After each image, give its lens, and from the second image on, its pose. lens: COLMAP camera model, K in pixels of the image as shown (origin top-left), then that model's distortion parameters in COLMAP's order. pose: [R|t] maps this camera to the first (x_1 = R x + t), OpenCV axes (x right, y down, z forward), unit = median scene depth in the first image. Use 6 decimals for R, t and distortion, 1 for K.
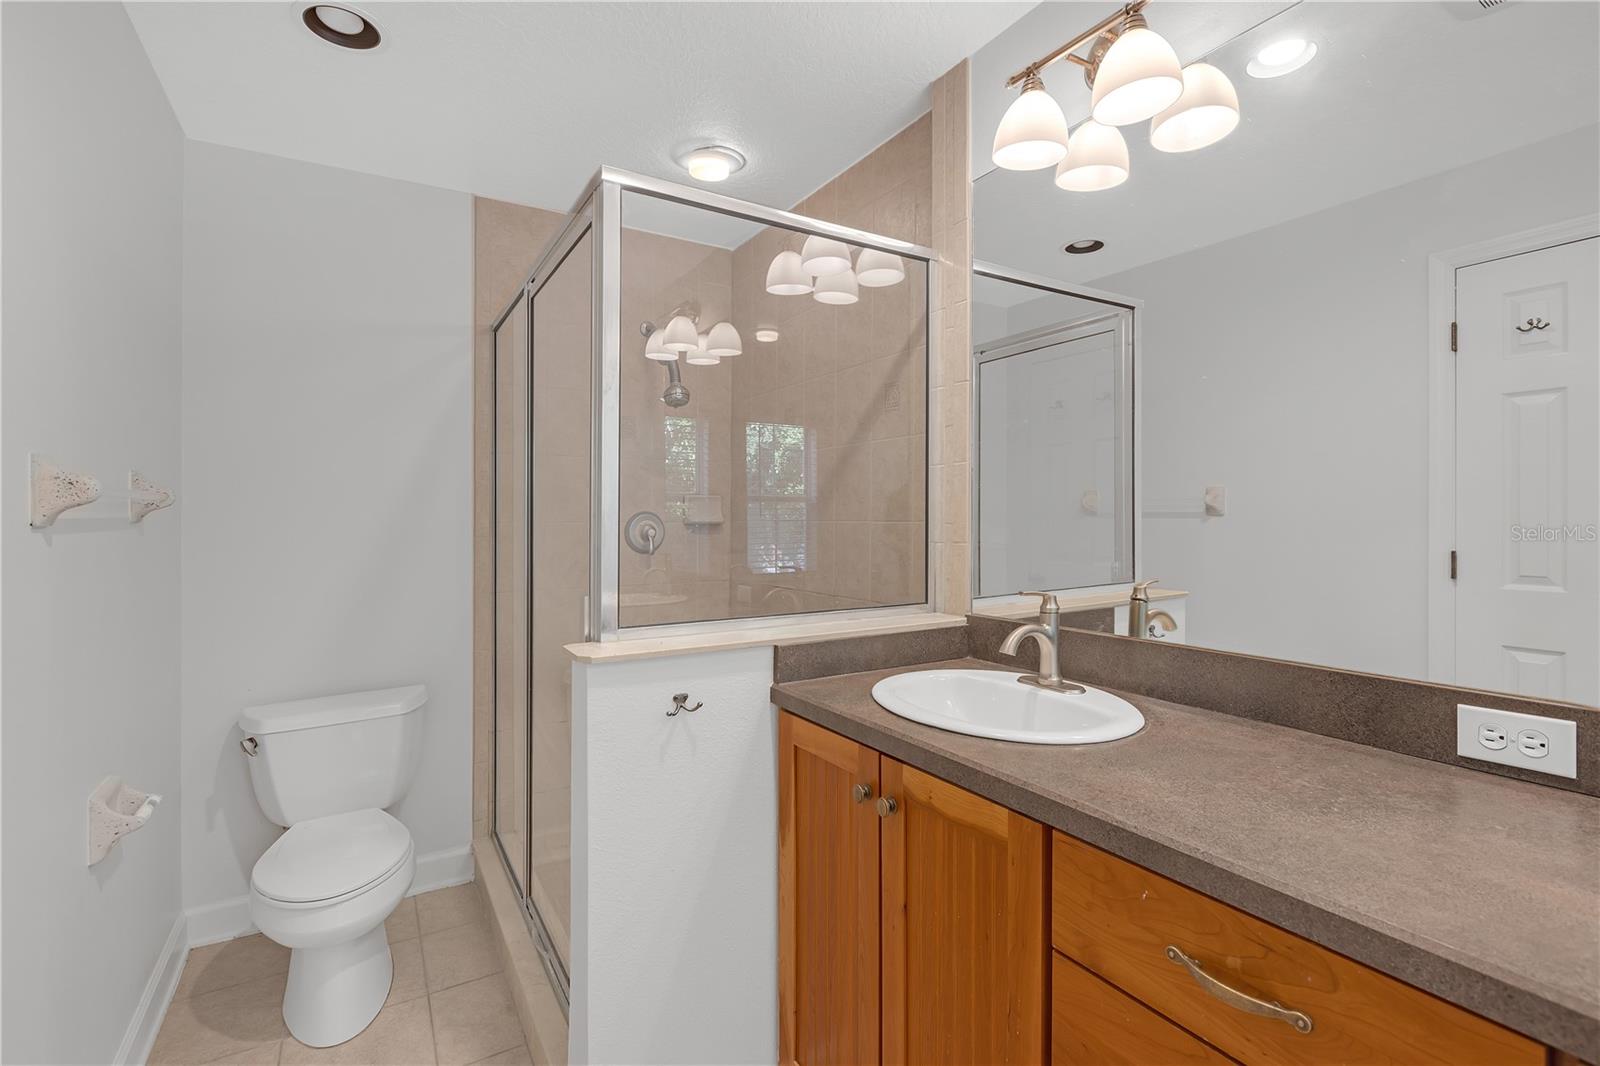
lens RADIAL K [[726.1, 0, 795.3], [0, 726.1, 526.1], [0, 0, 1]] dist [-0.001095, -0.000788]
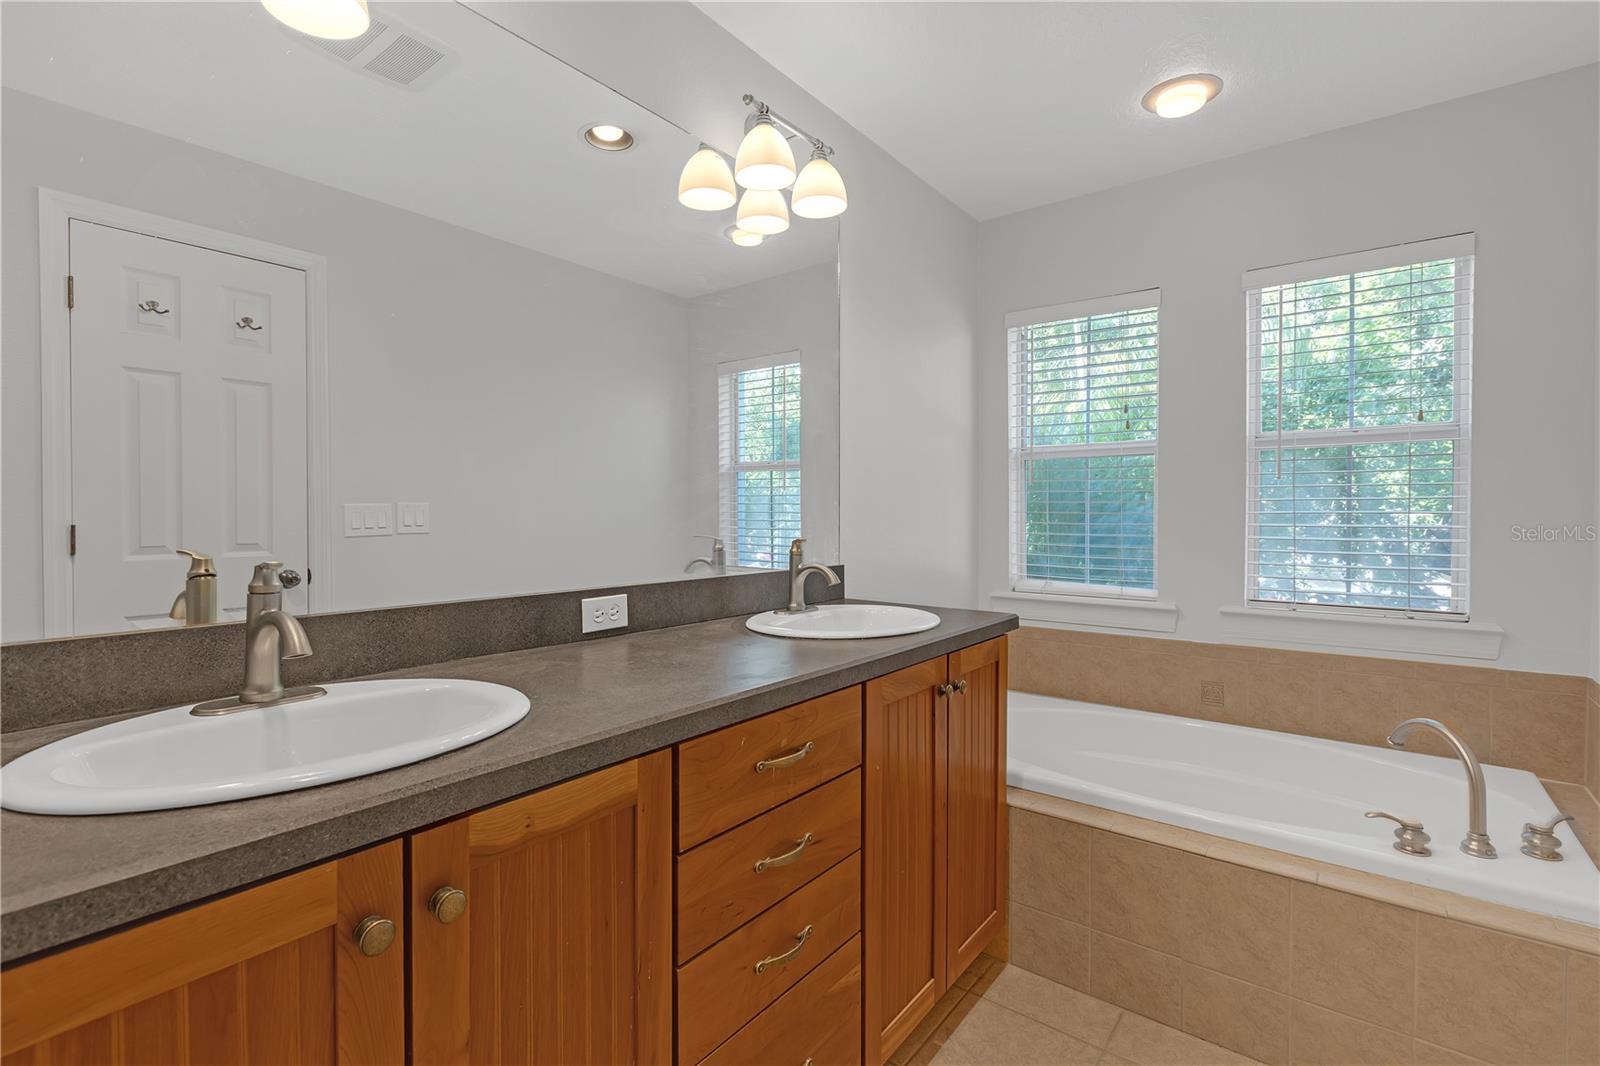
lens RADIAL K [[726.1, 0, 793.4], [0, 726.1, 525.7], [0, 0, 1]] dist [-0.001095, -0.000788]
pose [[-0.356855, -0.008840, 0.934118, -0.578058], [0.009829, 0.999864, 0.013217, 0.067460], [-0.934108, 0.013898, -0.356720, 1.002591]]
